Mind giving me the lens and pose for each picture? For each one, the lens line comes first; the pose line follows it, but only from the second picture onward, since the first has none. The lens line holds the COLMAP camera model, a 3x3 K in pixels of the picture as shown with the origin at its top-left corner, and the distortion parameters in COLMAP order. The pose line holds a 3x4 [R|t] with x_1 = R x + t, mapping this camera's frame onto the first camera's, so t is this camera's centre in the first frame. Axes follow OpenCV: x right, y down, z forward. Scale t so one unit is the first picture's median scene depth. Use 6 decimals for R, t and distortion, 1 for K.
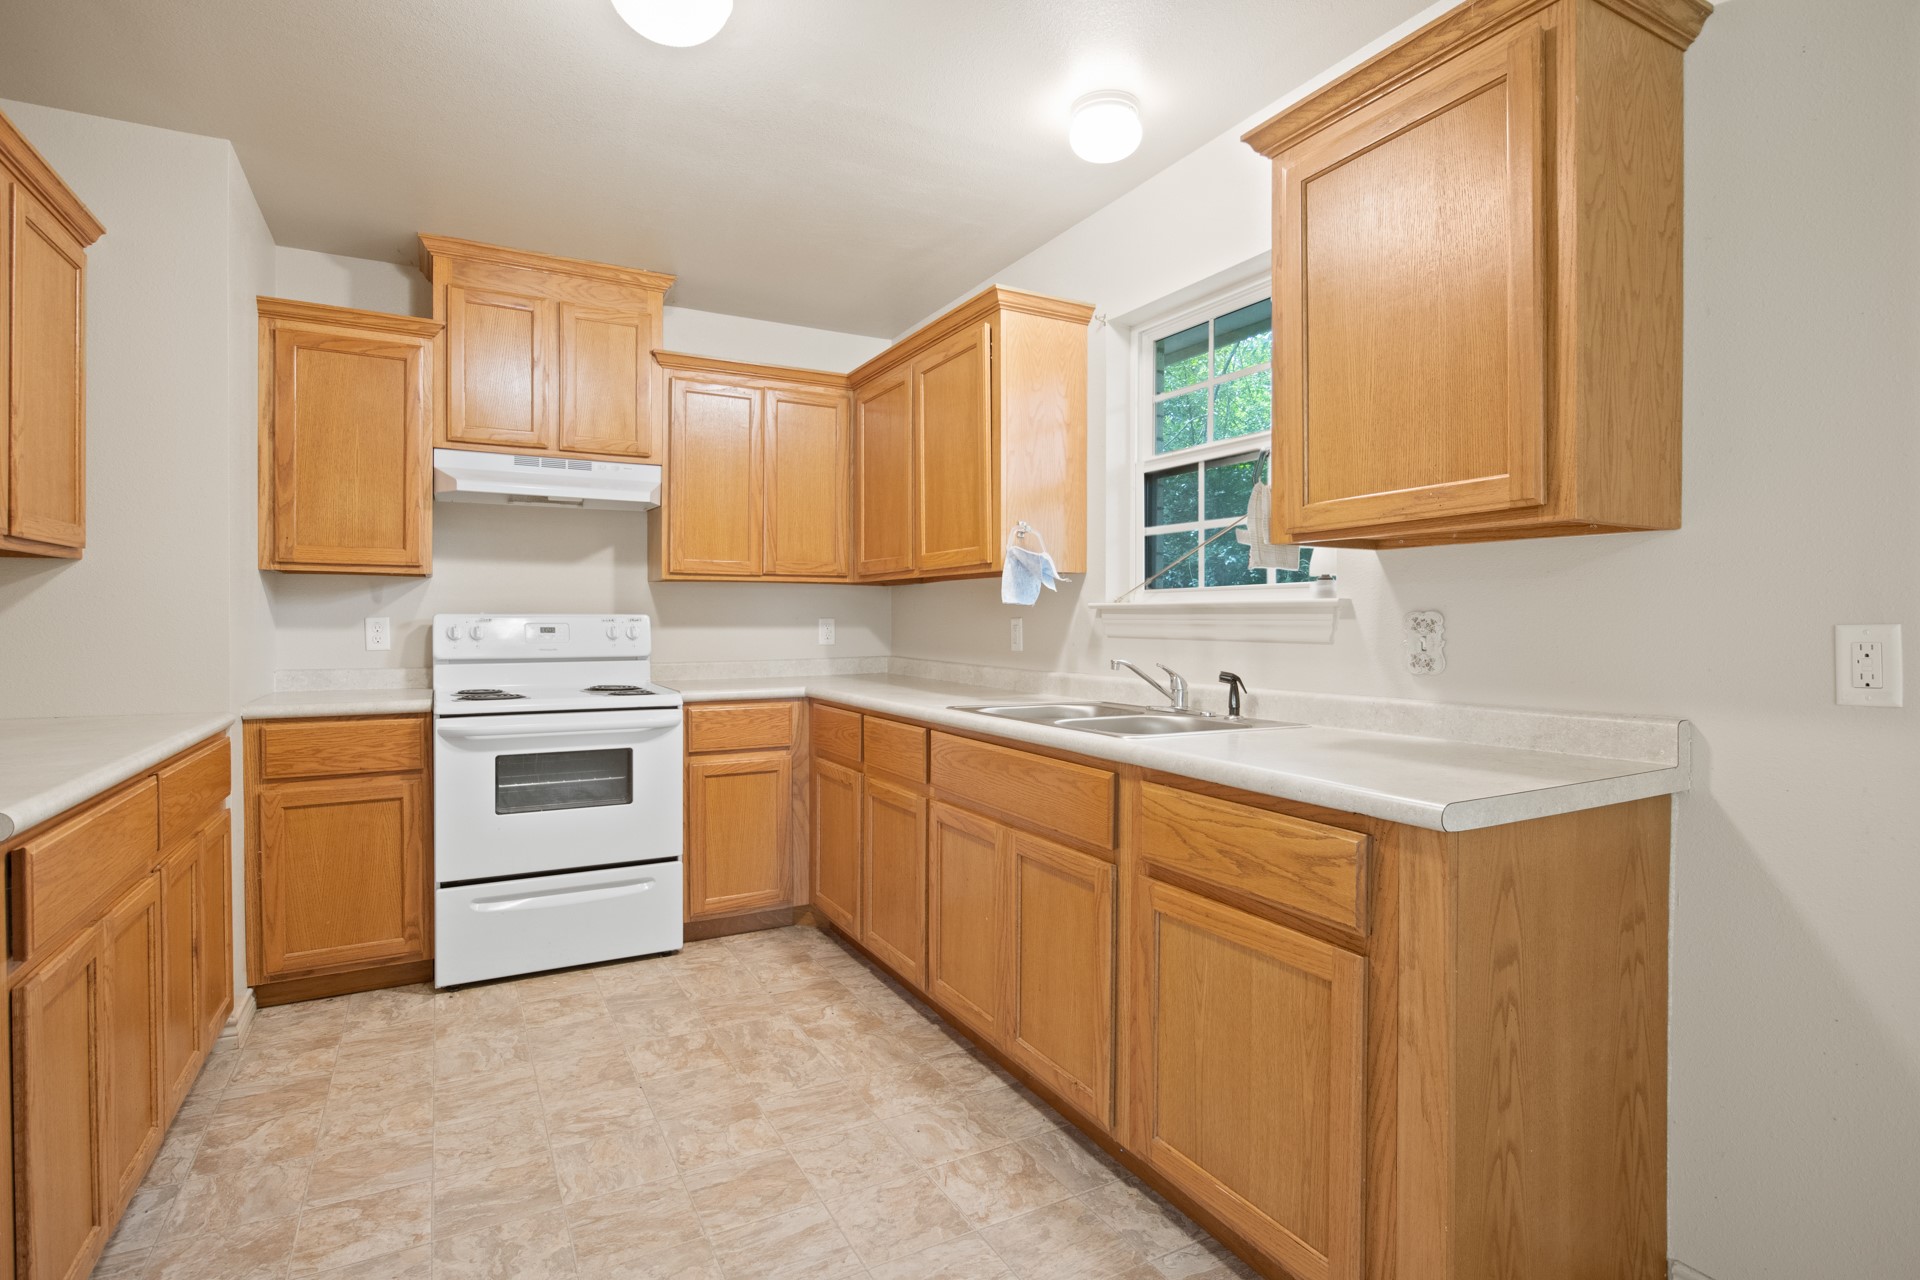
lens RADIAL K [[964.7, 0, 966.2], [0, 964.7, 626.3], [0, 0, 1]] dist [-0.009852, 0.001080]
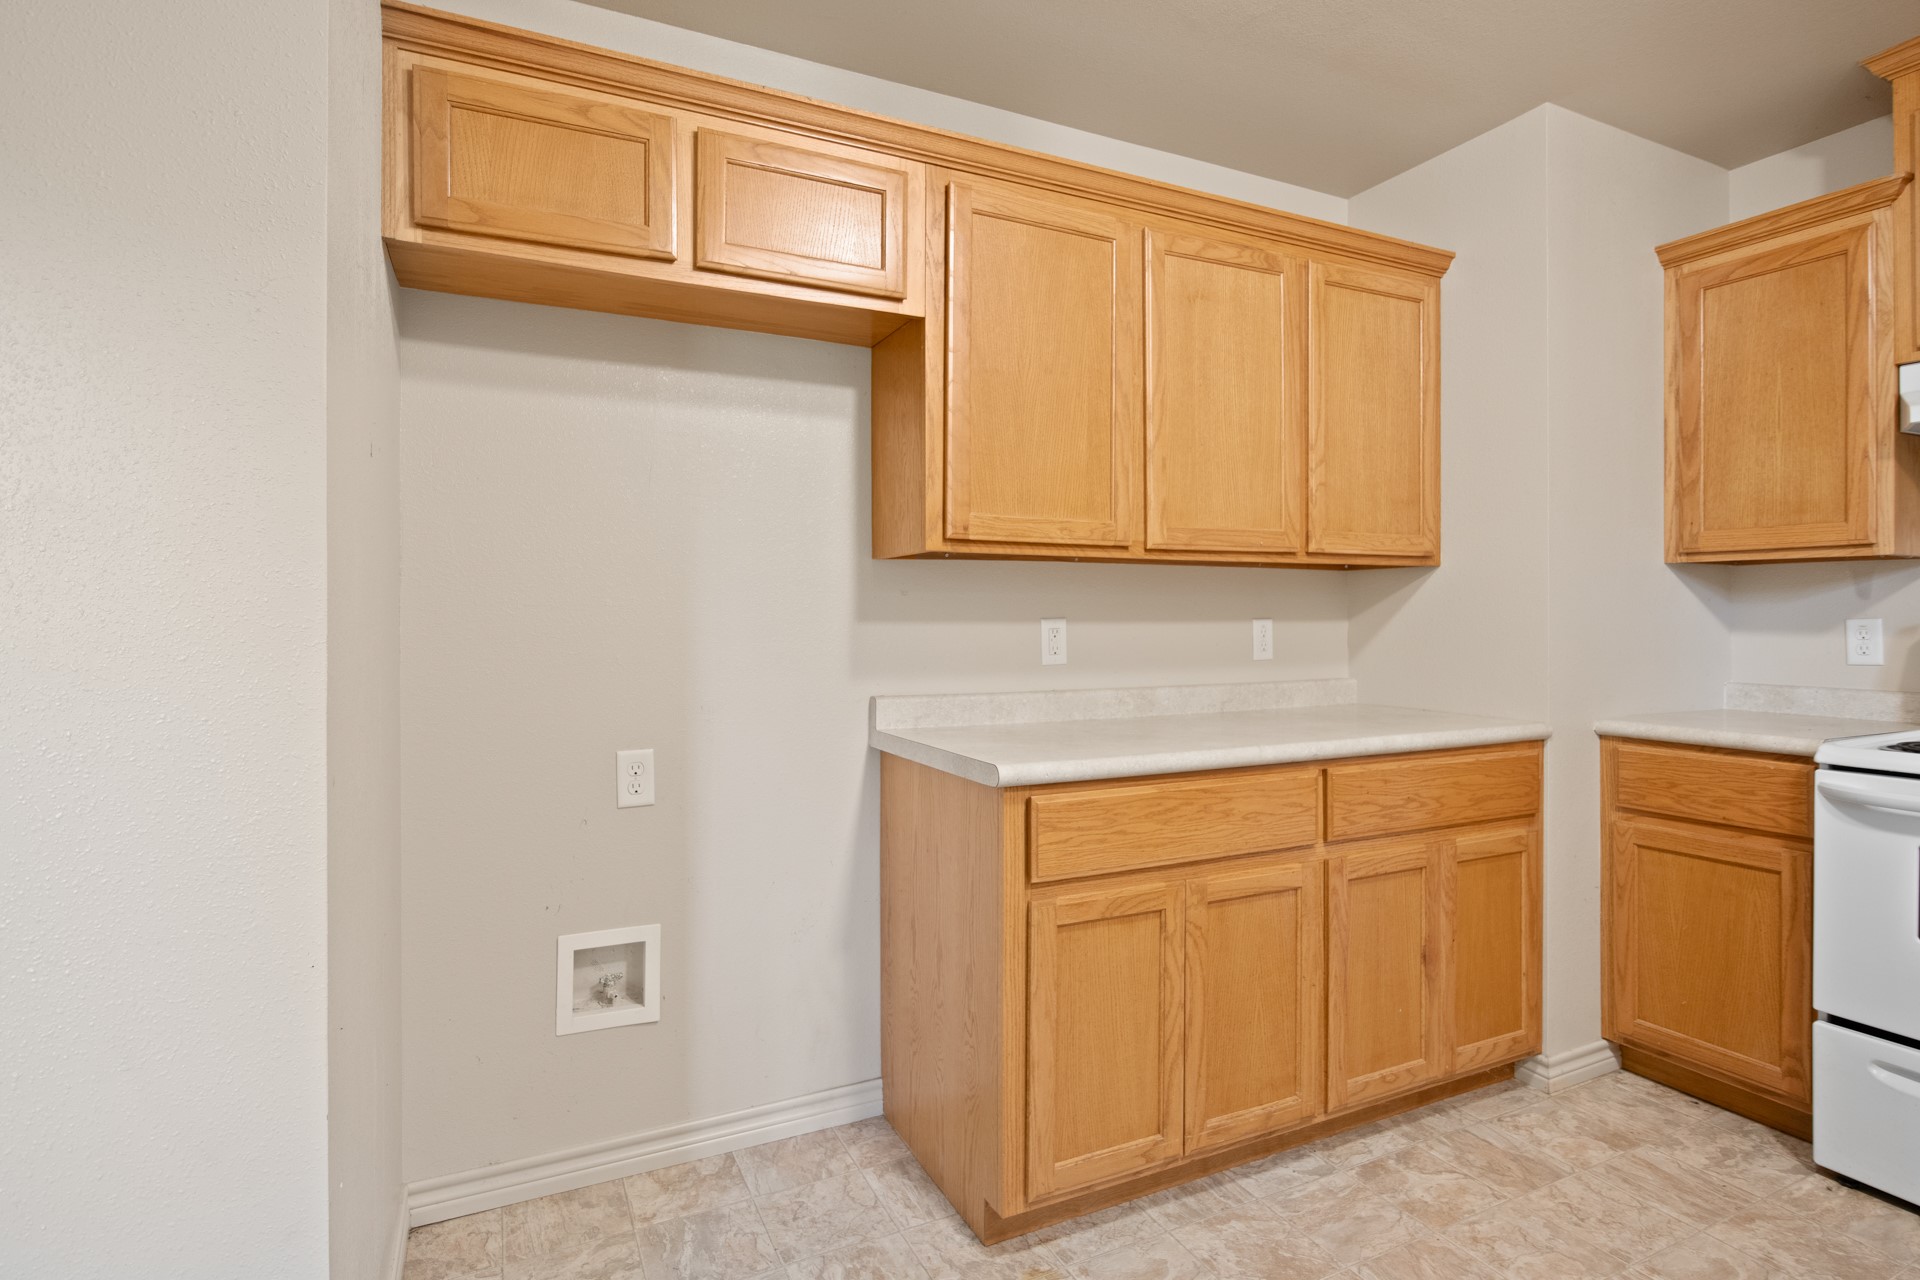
lens RADIAL K [[964.7, 0, 964.6], [0, 964.7, 615.2], [0, 0, 1]] dist [-0.009852, 0.001080]
pose [[-0.049710, -0.003134, -0.998759, 0.160347], [-0.006356, 0.999976, -0.002821, -0.007000], [0.998743, 0.006208, -0.049729, 0.440345]]
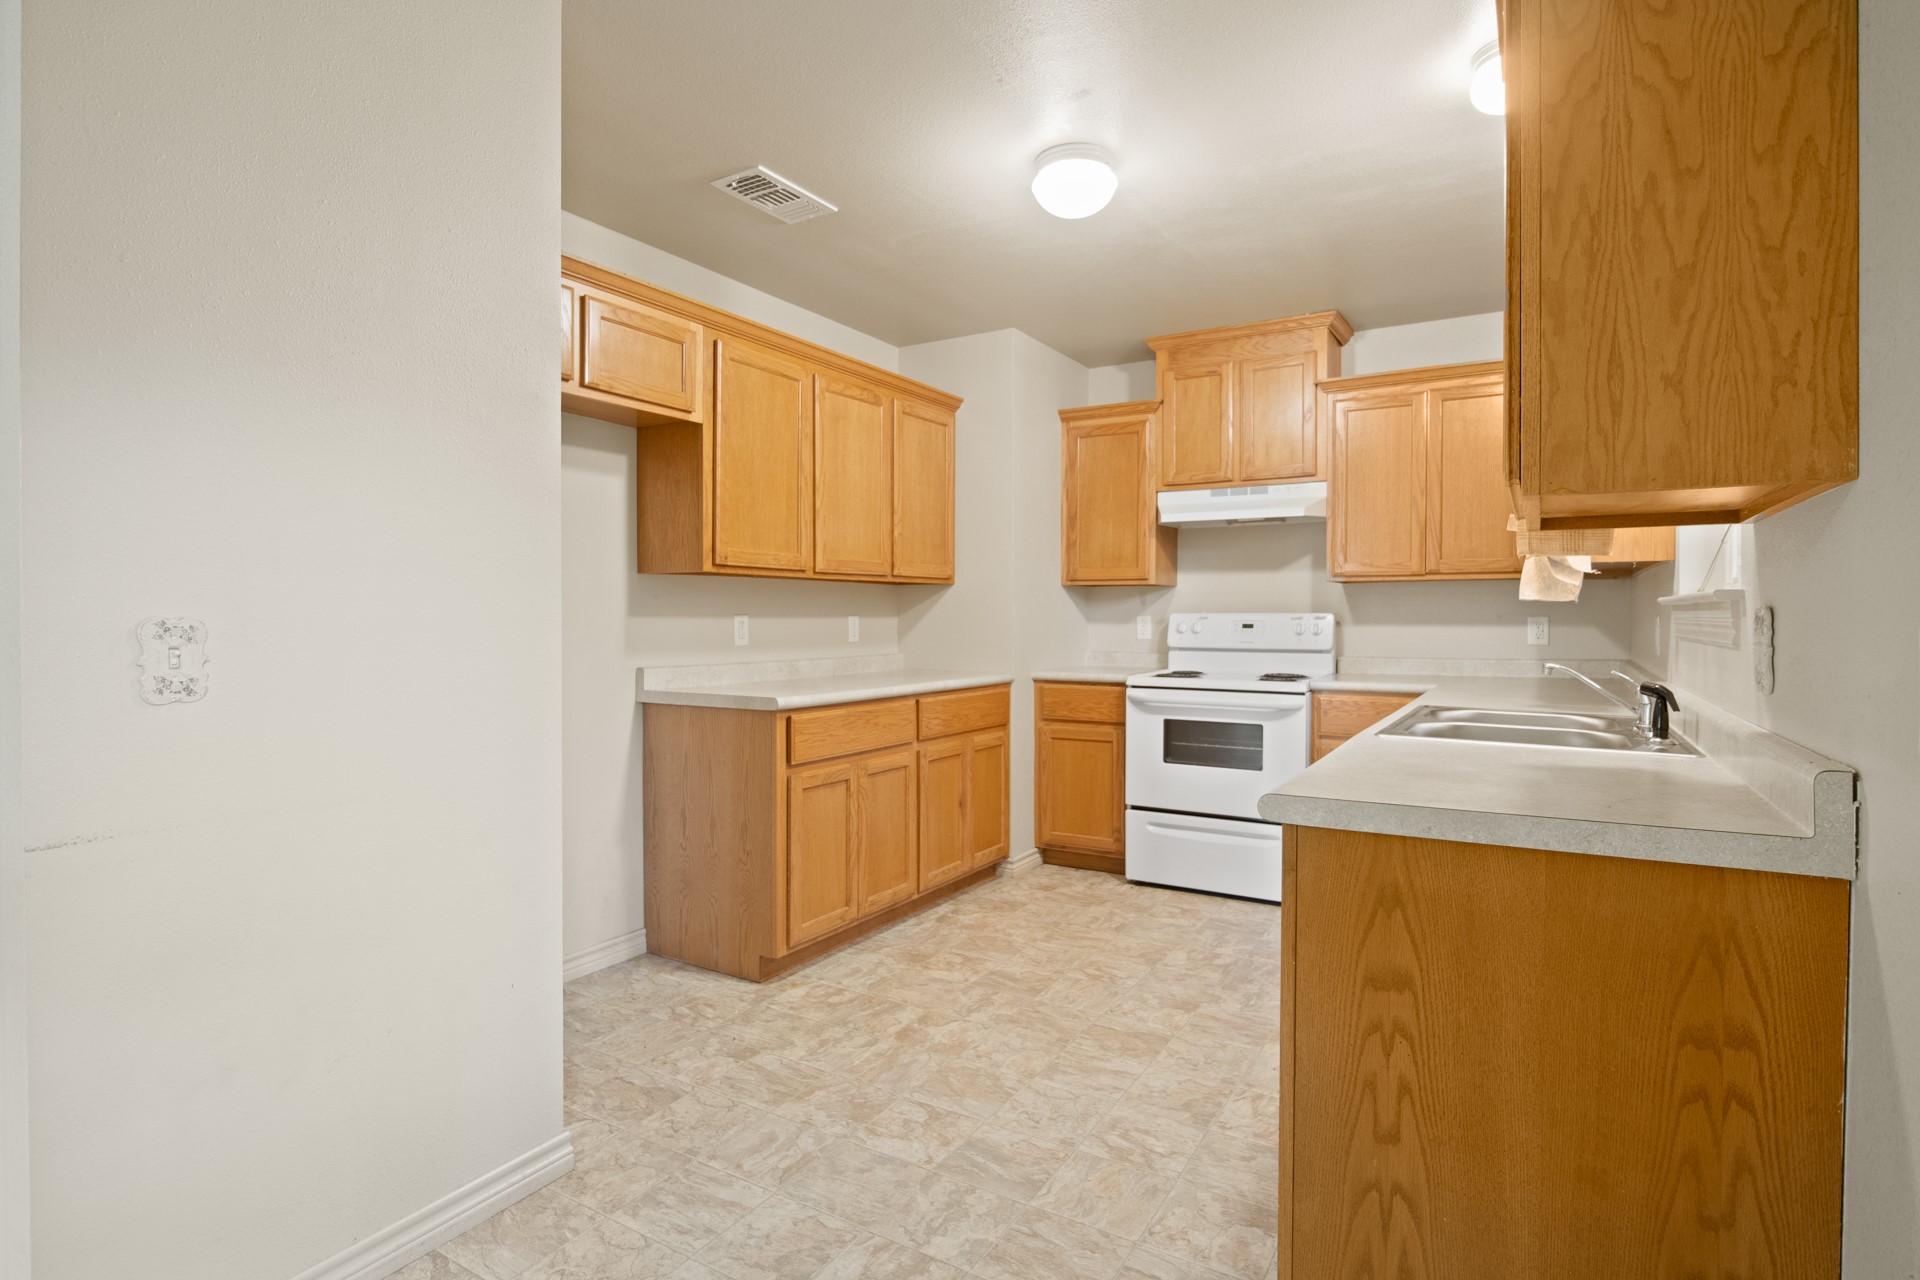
lens RADIAL K [[964.7, 0, 958.3], [0, 964.7, 622.1], [0, 0, 1]] dist [-0.009852, 0.001080]
pose [[0.496830, 0.004196, -0.867838, 0.565481], [-0.006307, 0.999979, 0.001224, -0.000584], [0.867825, 0.004866, 0.496846, 0.084421]]
